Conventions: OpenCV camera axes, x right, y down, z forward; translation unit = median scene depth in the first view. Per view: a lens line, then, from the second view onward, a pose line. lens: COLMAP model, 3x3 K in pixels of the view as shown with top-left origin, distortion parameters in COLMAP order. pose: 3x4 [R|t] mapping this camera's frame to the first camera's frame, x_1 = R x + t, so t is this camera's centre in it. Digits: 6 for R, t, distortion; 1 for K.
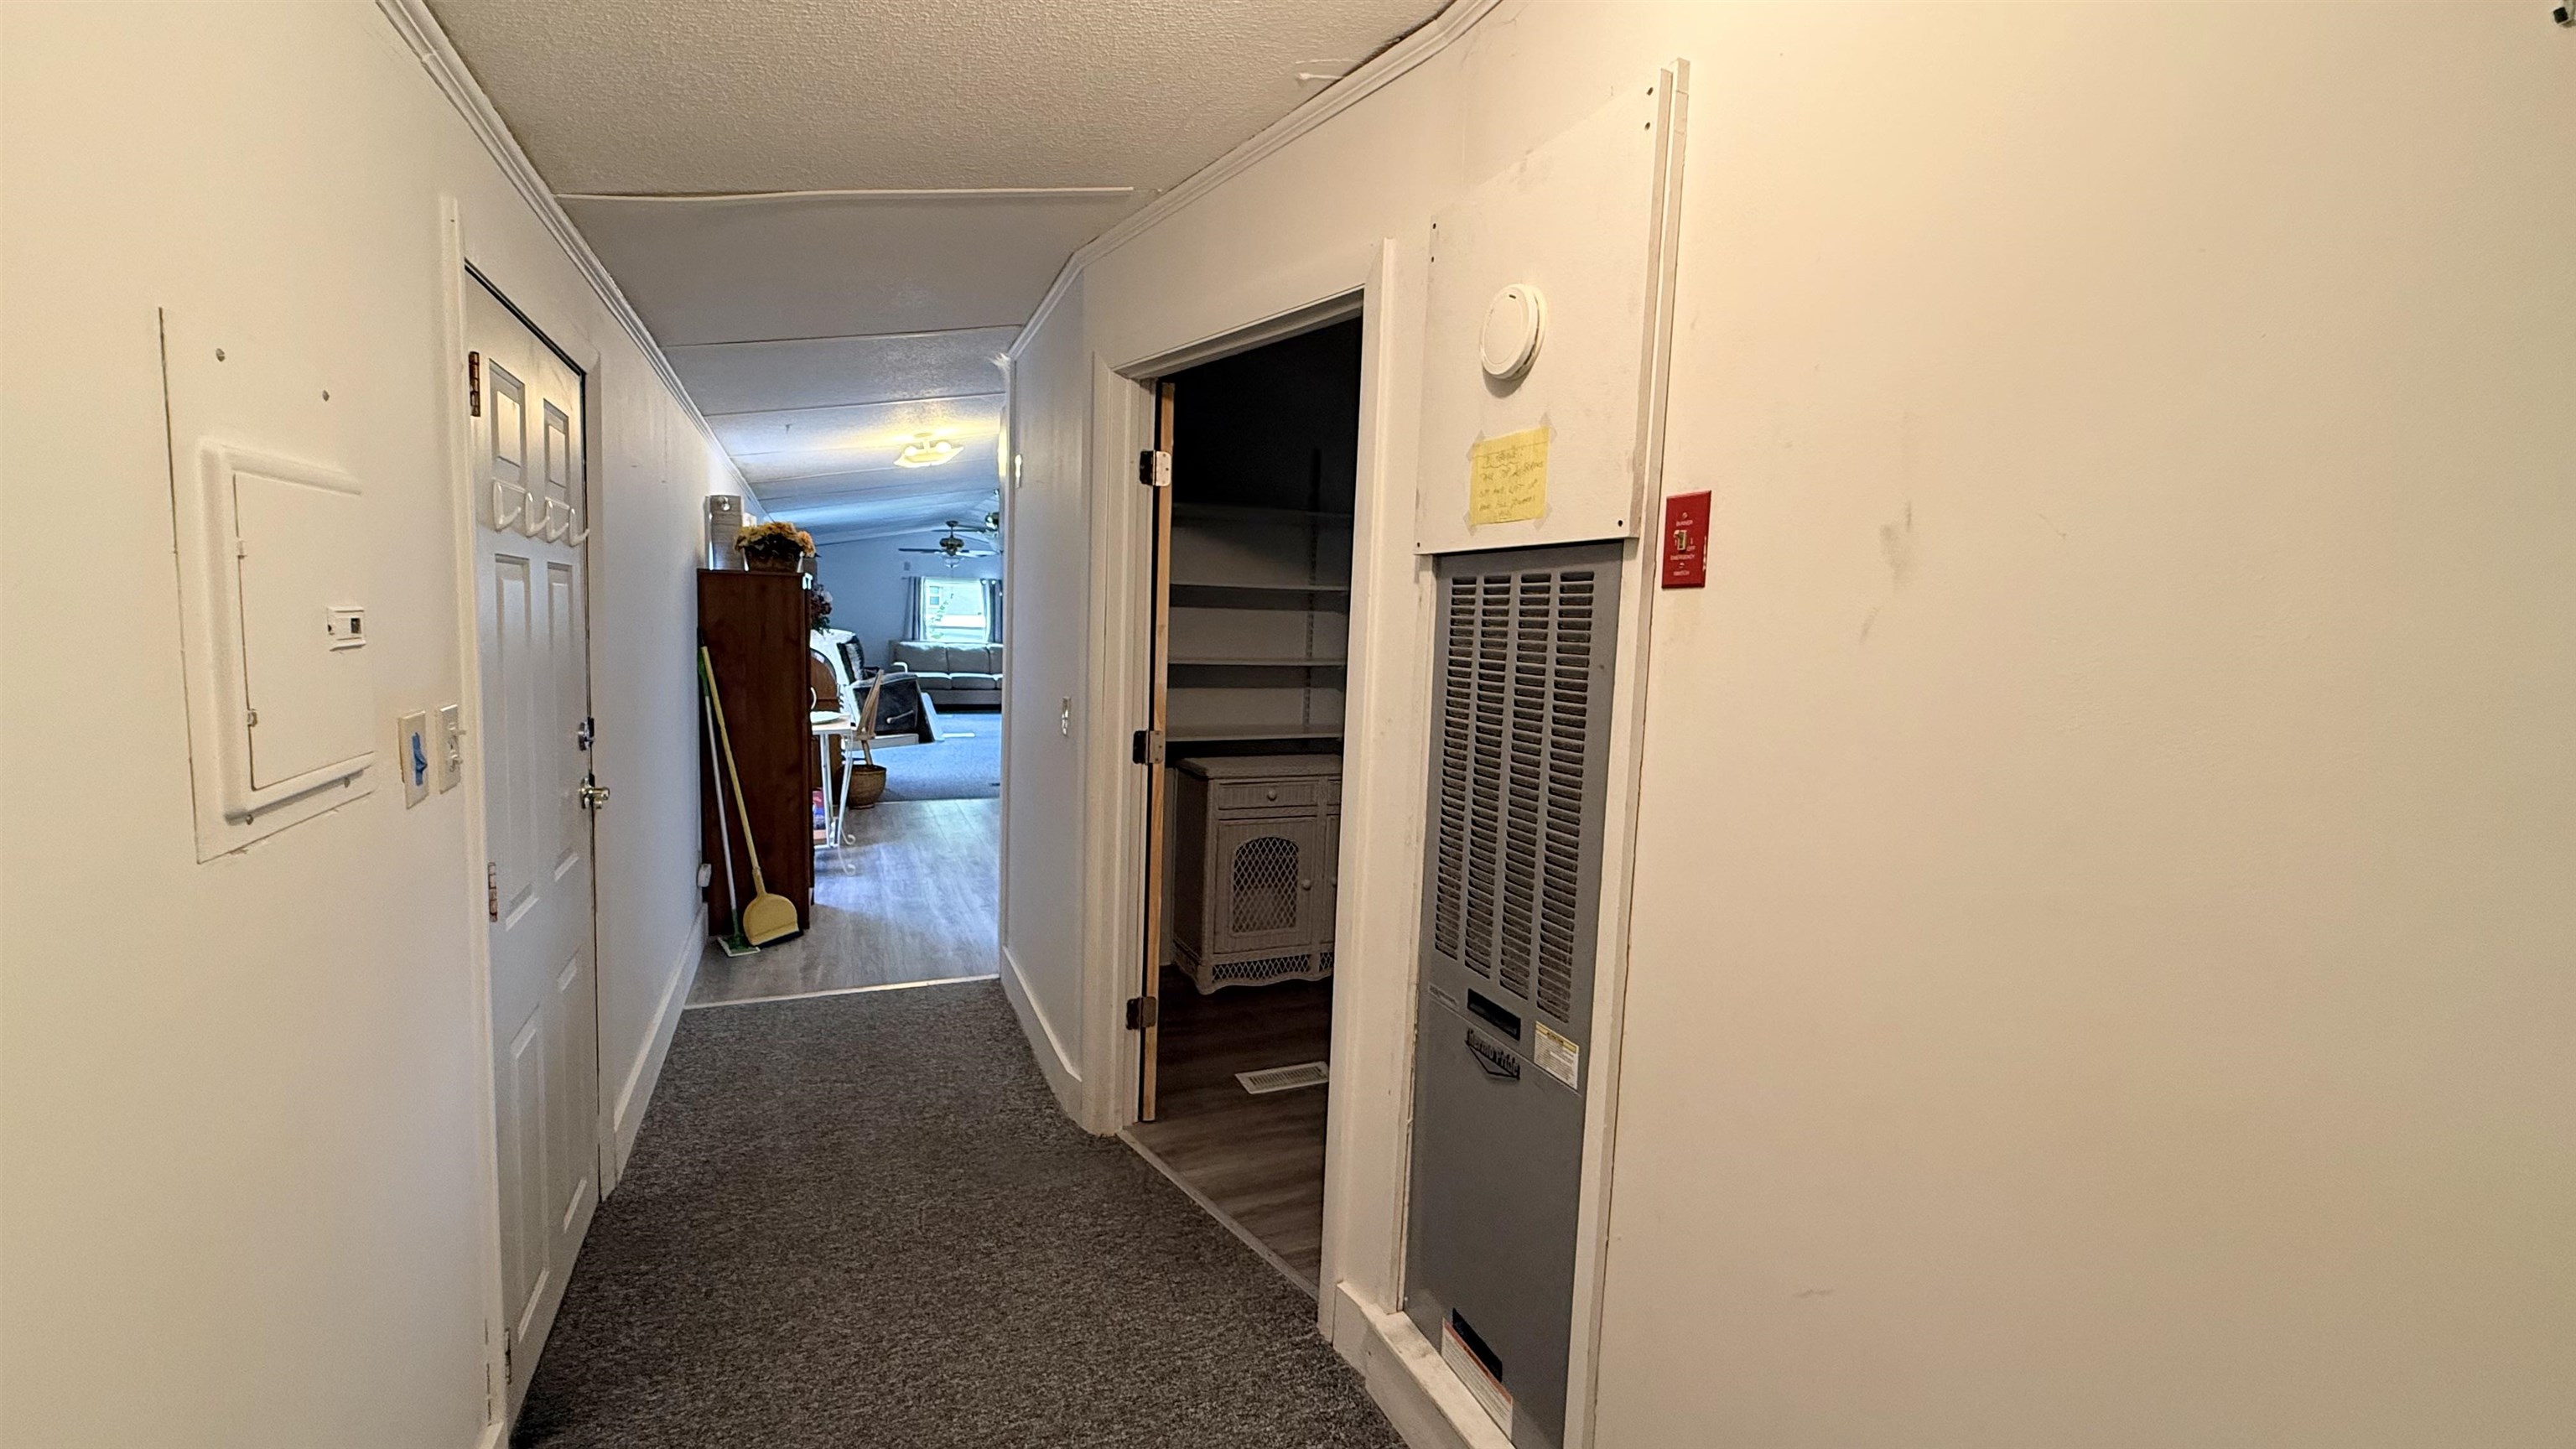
lens RADIAL K [[1030.6, 0, 1284.0], [0, 1030.6, 723.4], [0, 0, 1]] dist [-0.000415, 0.000329]
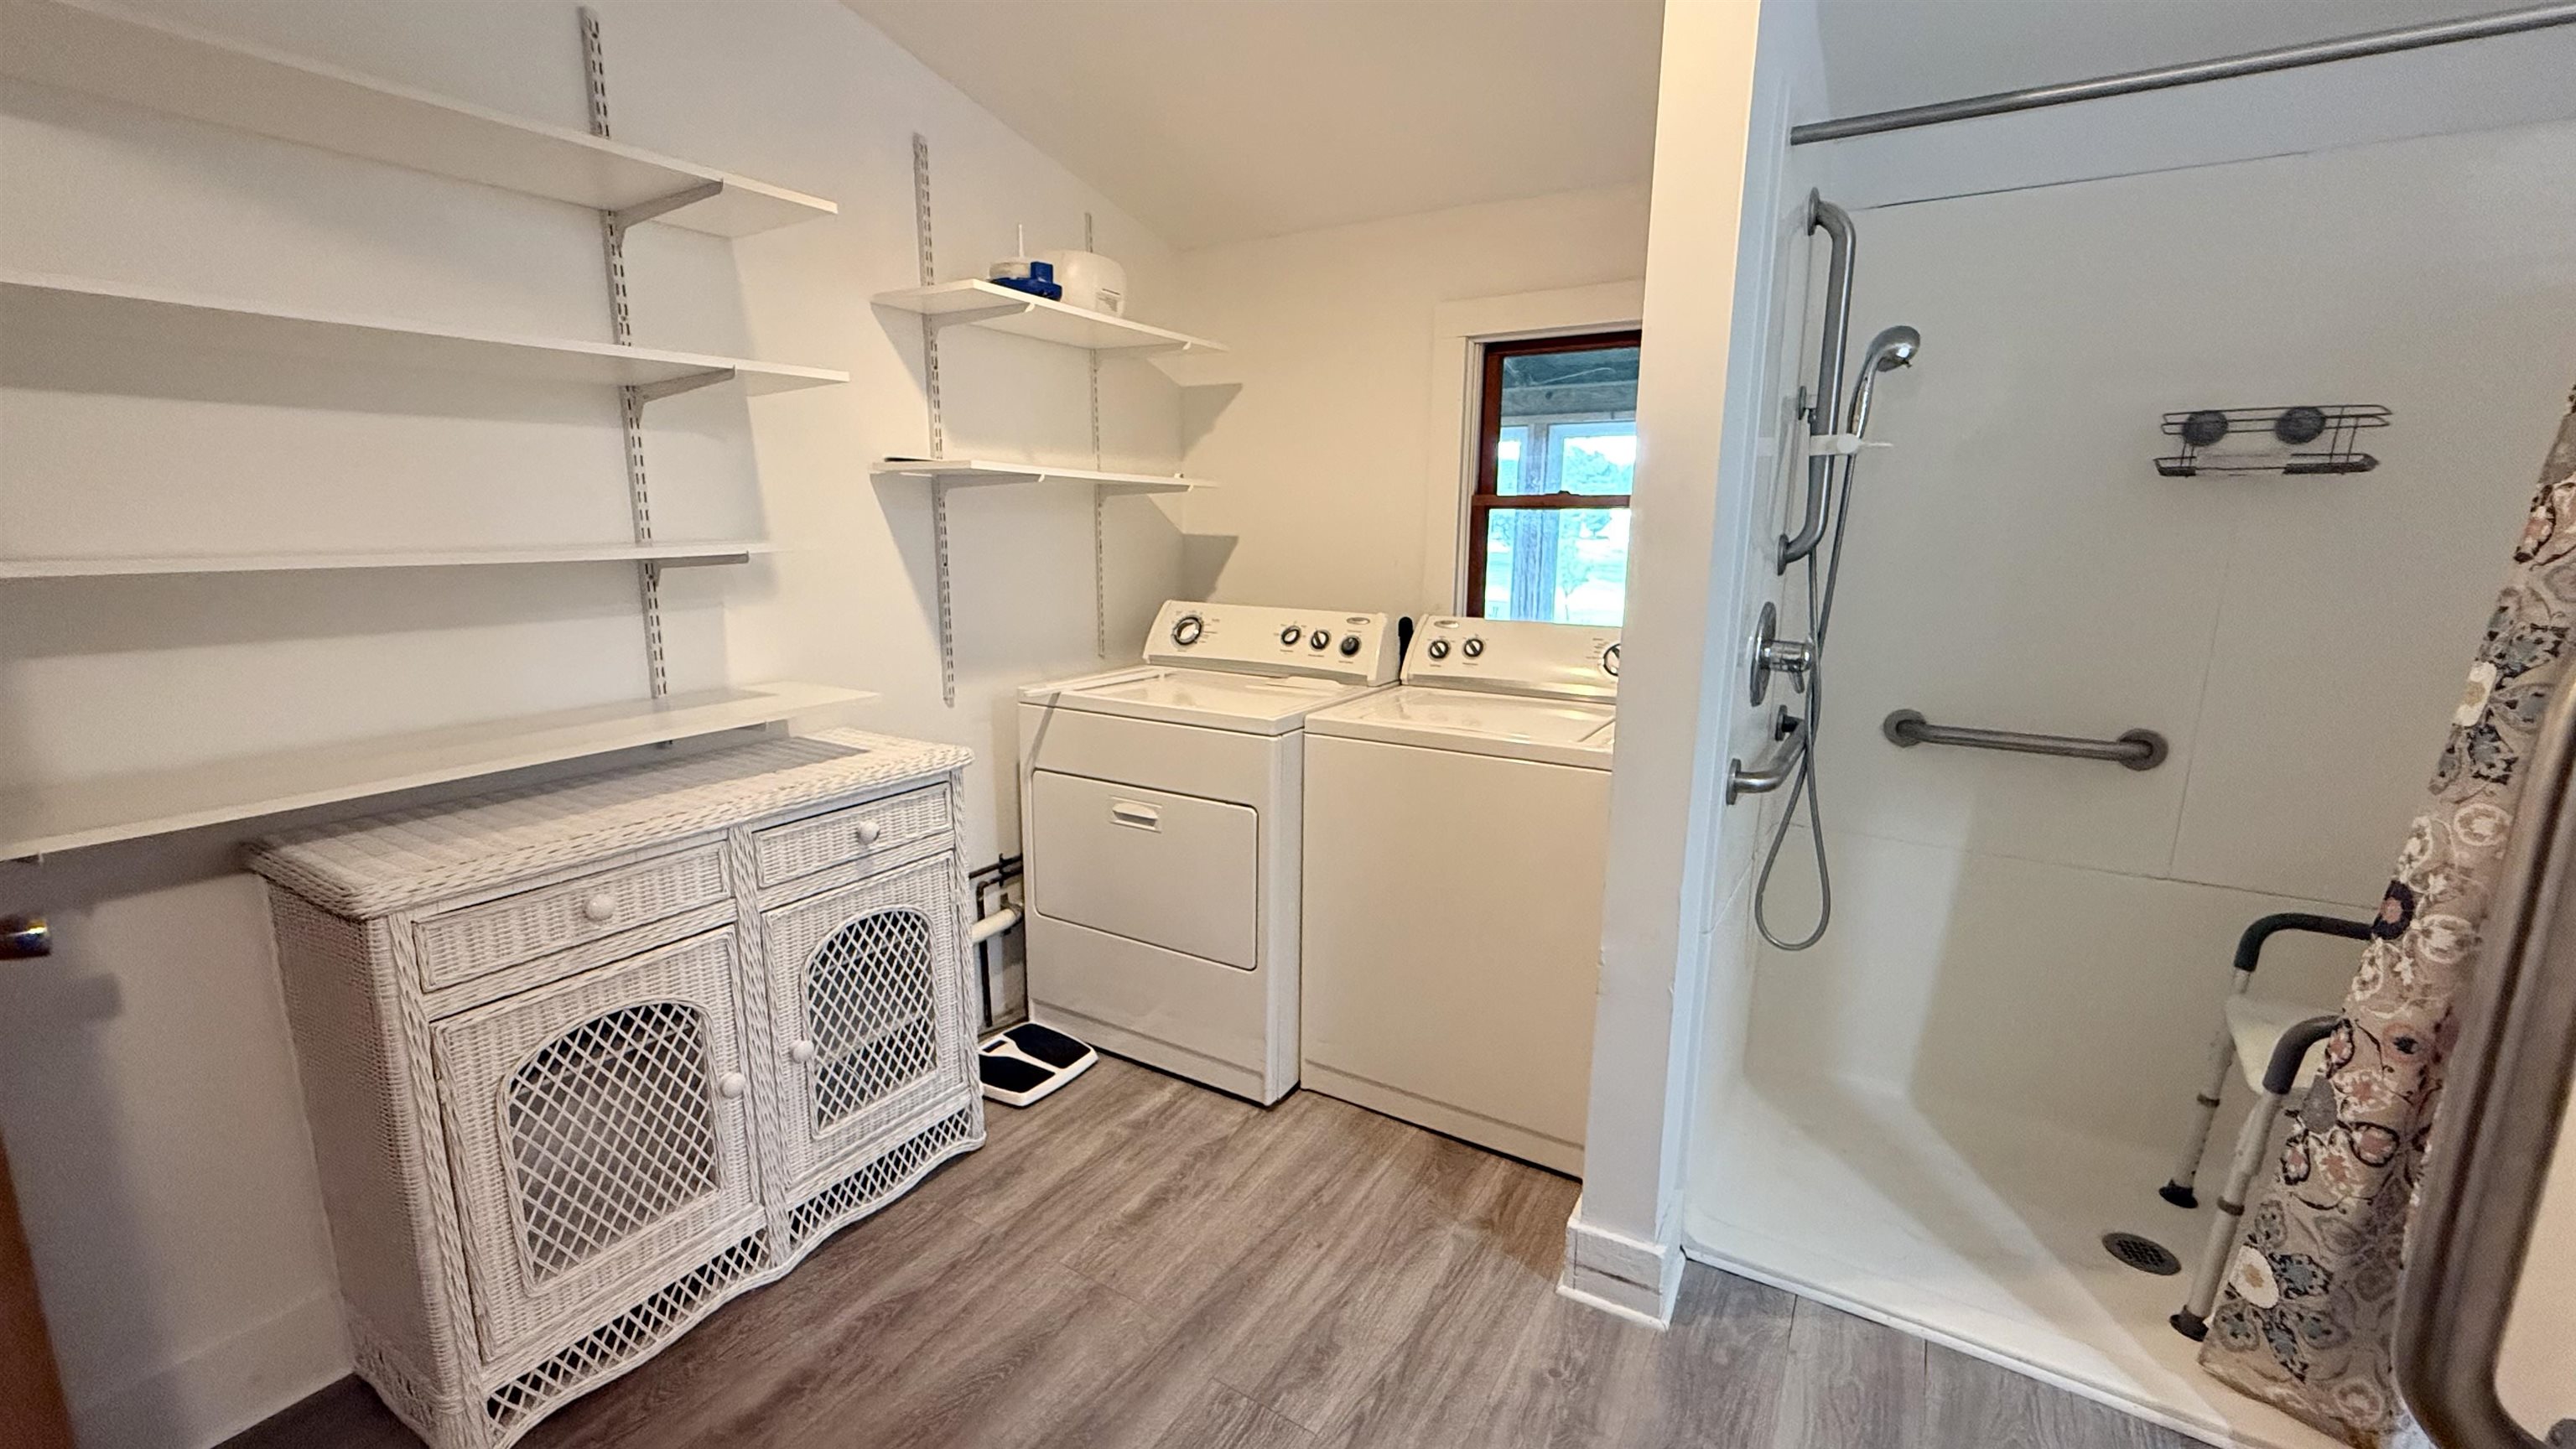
lens RADIAL K [[1030.6, 0, 1290.9], [0, 1030.6, 717.7], [0, 0, 1]] dist [-0.000415, 0.000329]
pose [[0.799368, -0.136713, 0.585082, -0.020273], [0.076311, 0.988985, 0.126830, -0.025684], [-0.595977, -0.056736, 0.800995, 0.527293]]
